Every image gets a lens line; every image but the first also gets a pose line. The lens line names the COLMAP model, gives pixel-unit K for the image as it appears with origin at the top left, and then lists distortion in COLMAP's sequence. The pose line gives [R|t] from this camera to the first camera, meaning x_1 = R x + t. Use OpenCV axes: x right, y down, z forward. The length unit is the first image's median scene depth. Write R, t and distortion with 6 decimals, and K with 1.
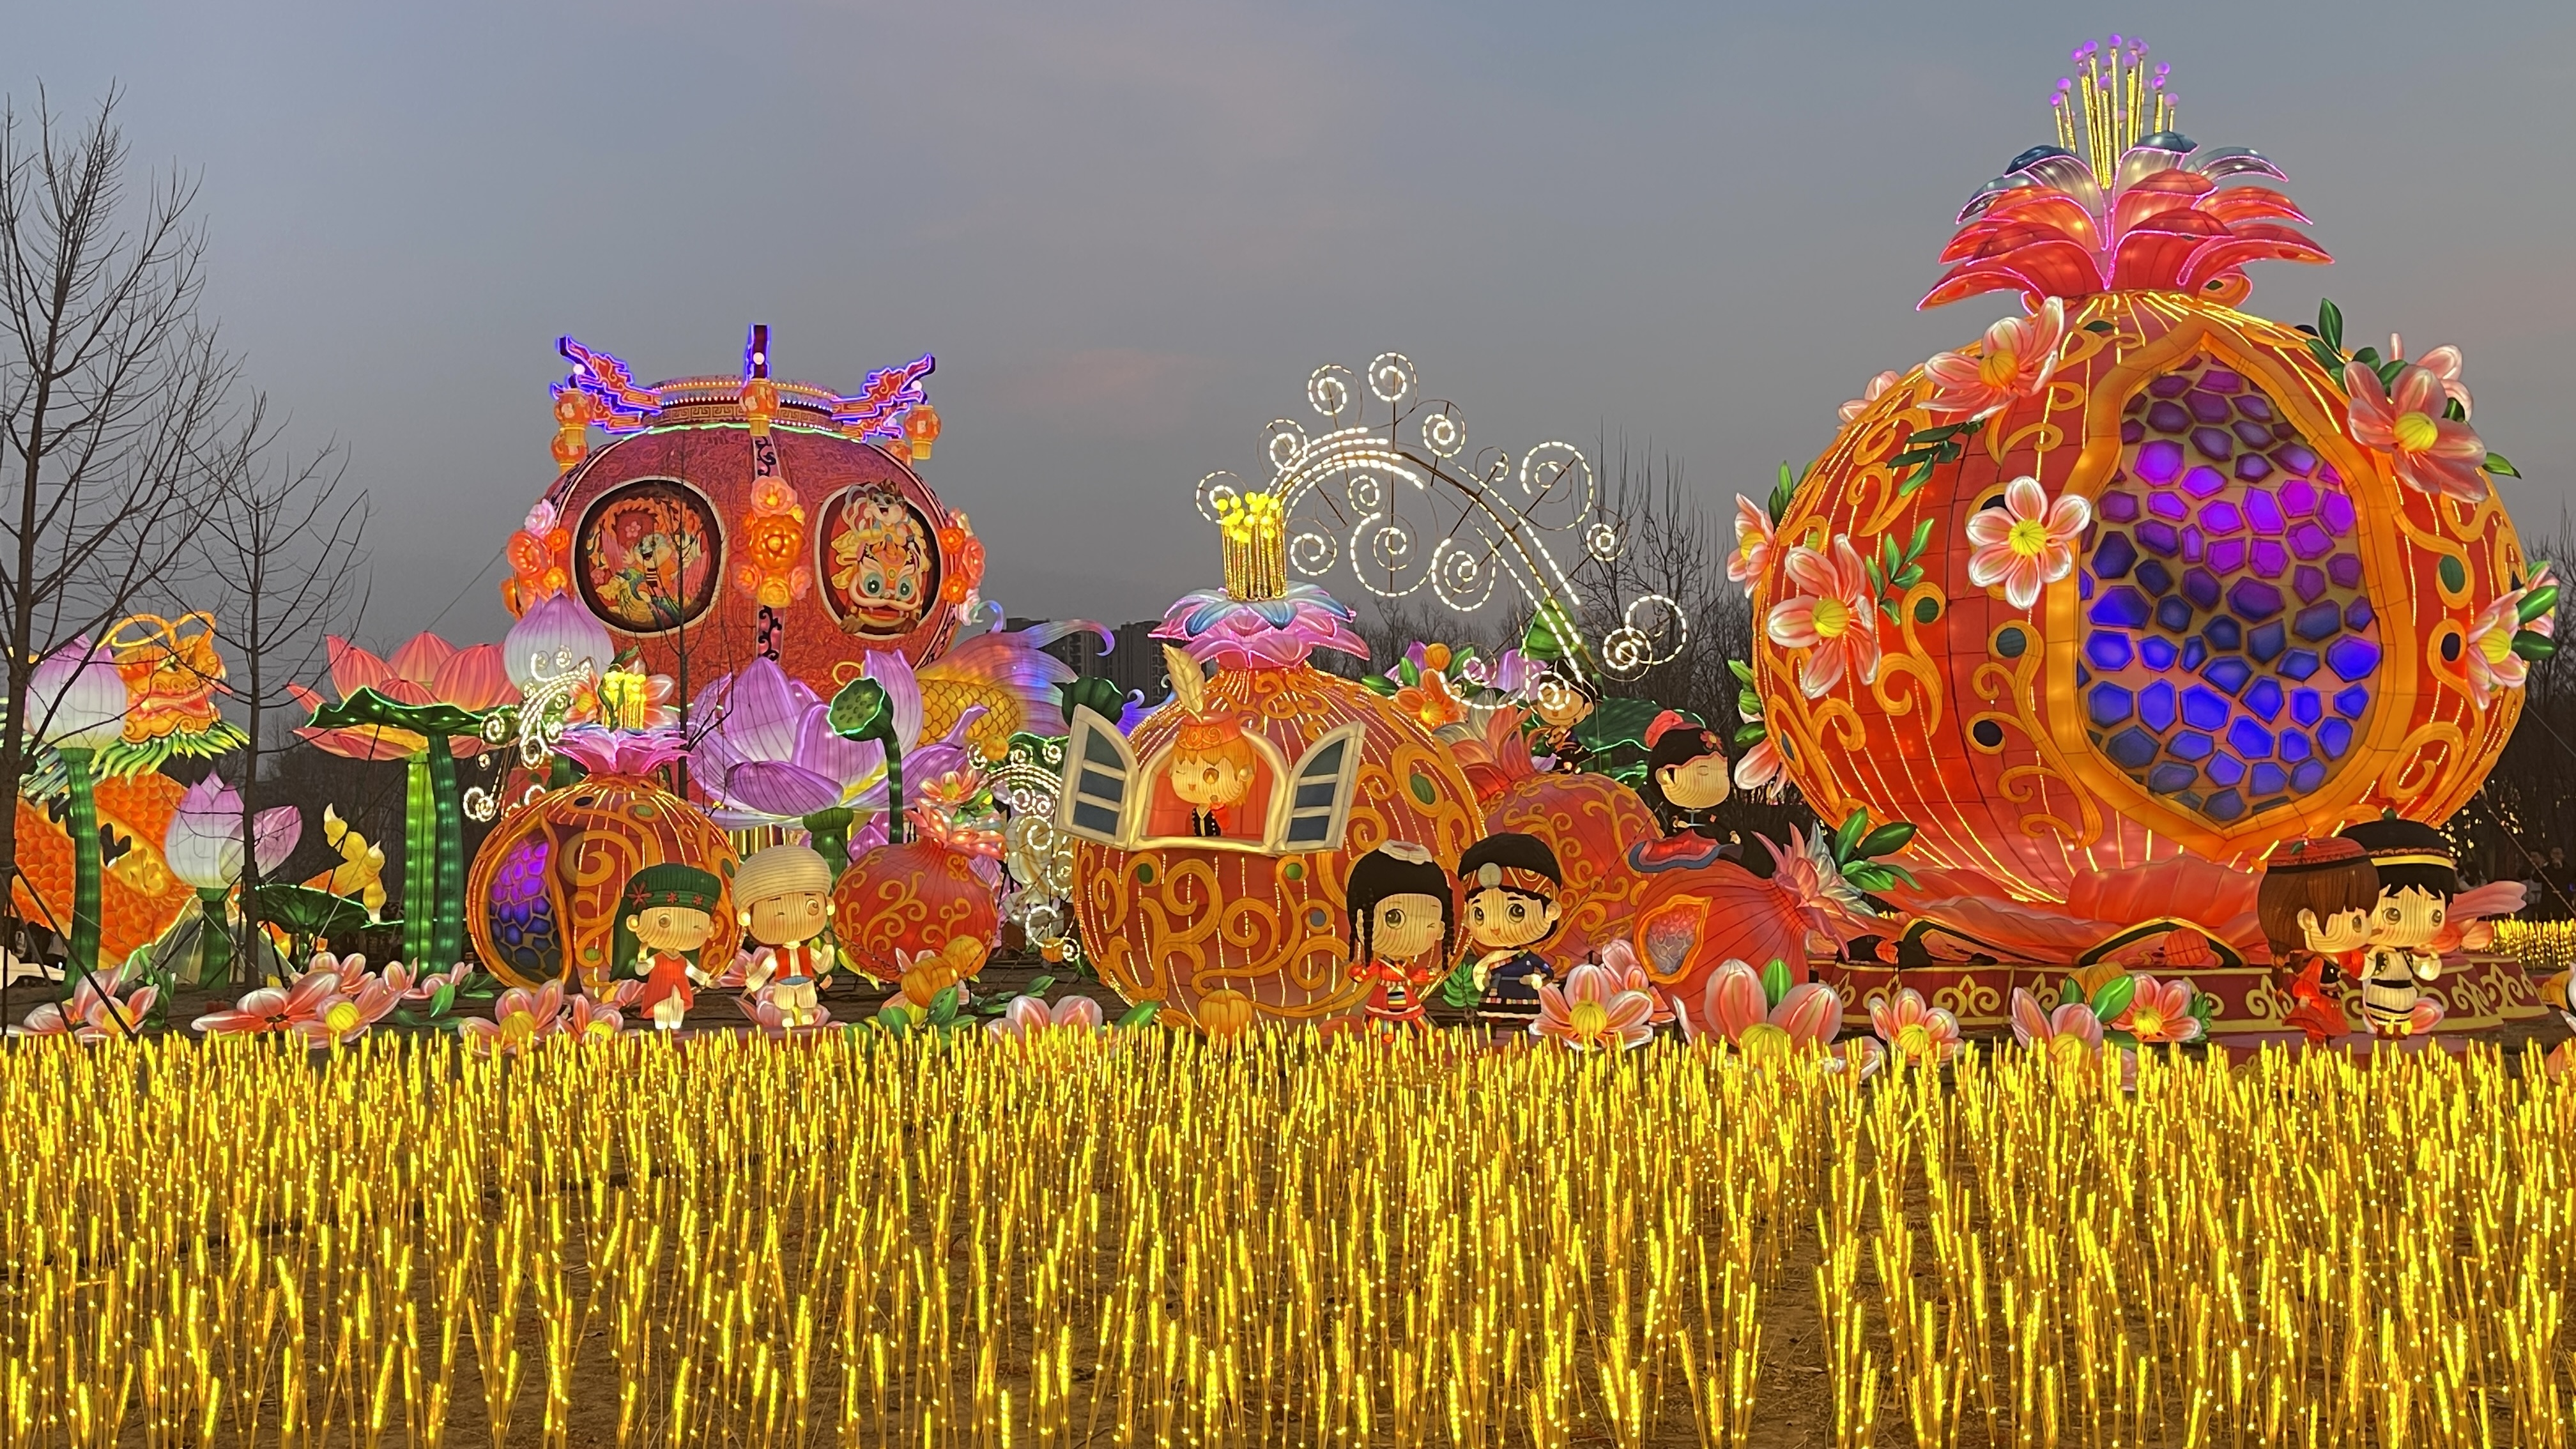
lens RADIAL K [[2391.3, 0, 1295.1], [0, 2391.3, 727.5], [0, 0, 1]] dist [0.047491, 0.000000]
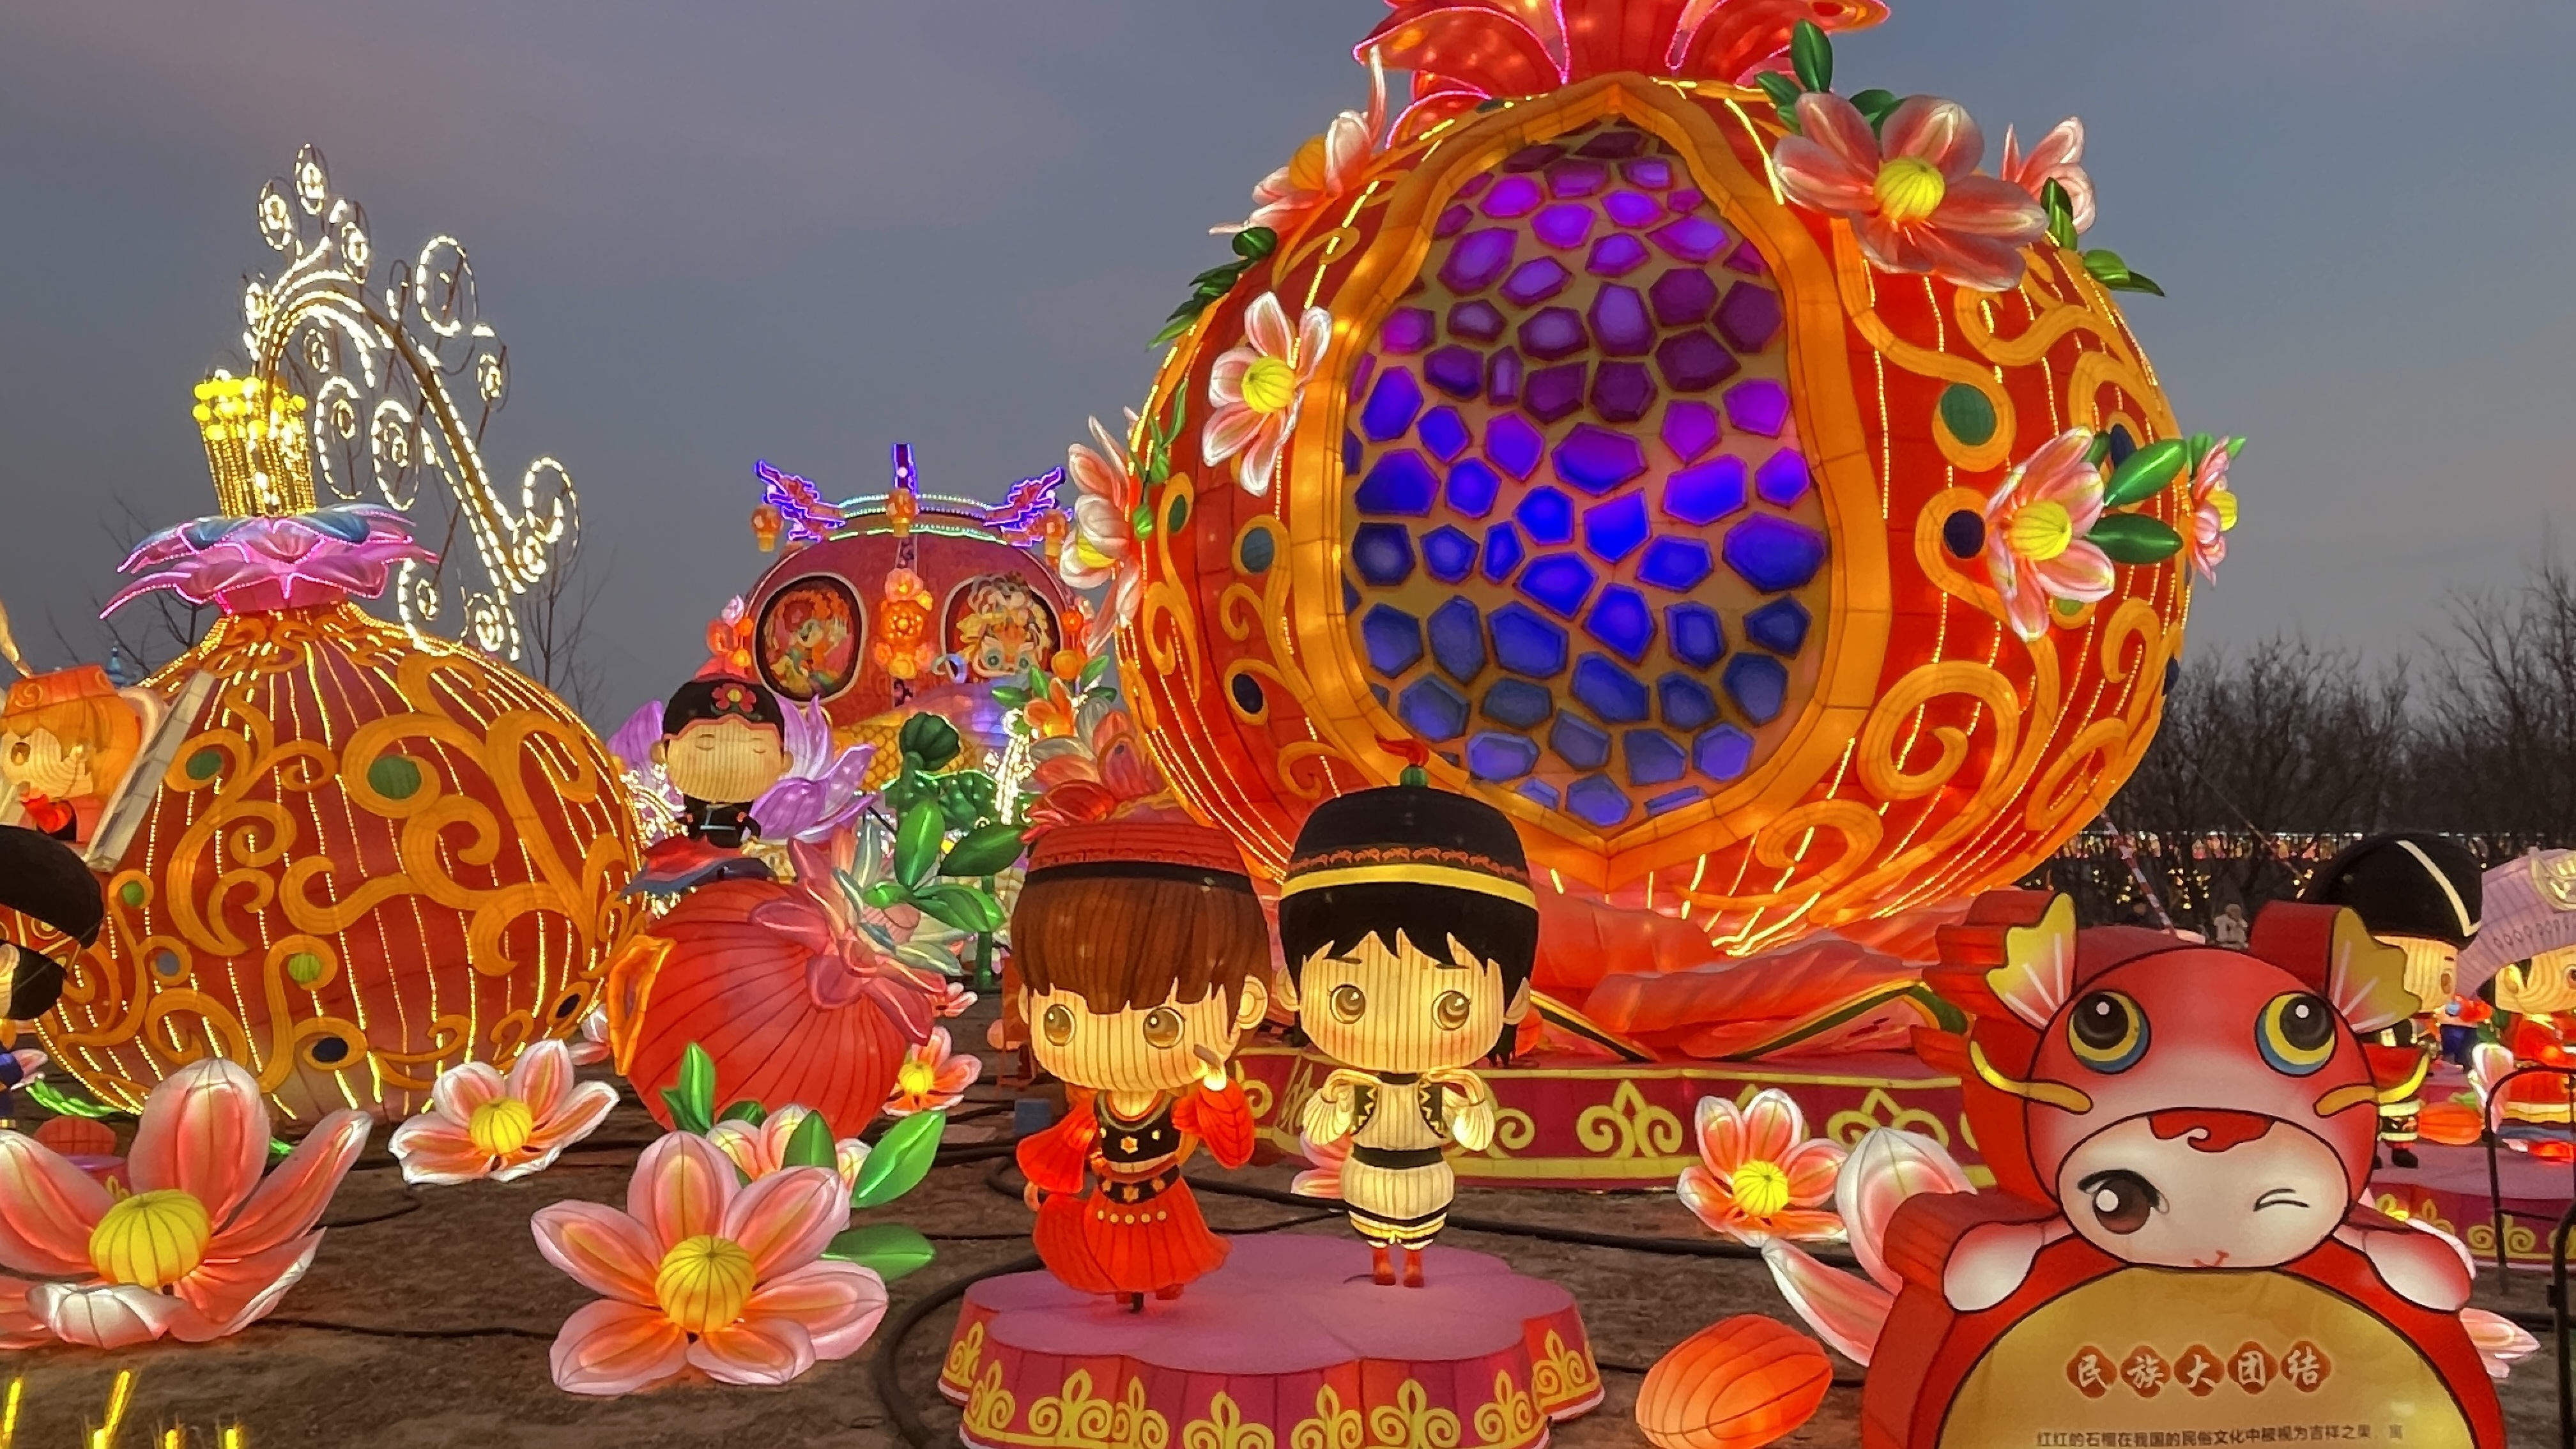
lens RADIAL K [[1751.6, 0, 1277.4], [0, 1751.6, 733.6], [0, 0, 1]] dist [0.025871, -0.000805]
pose [[0.978257, -0.009106, -0.207195, 0.399506], [0.000886, 0.999210, -0.039734, 0.032809], [0.207393, 0.038687, 0.977492, 0.538699]]
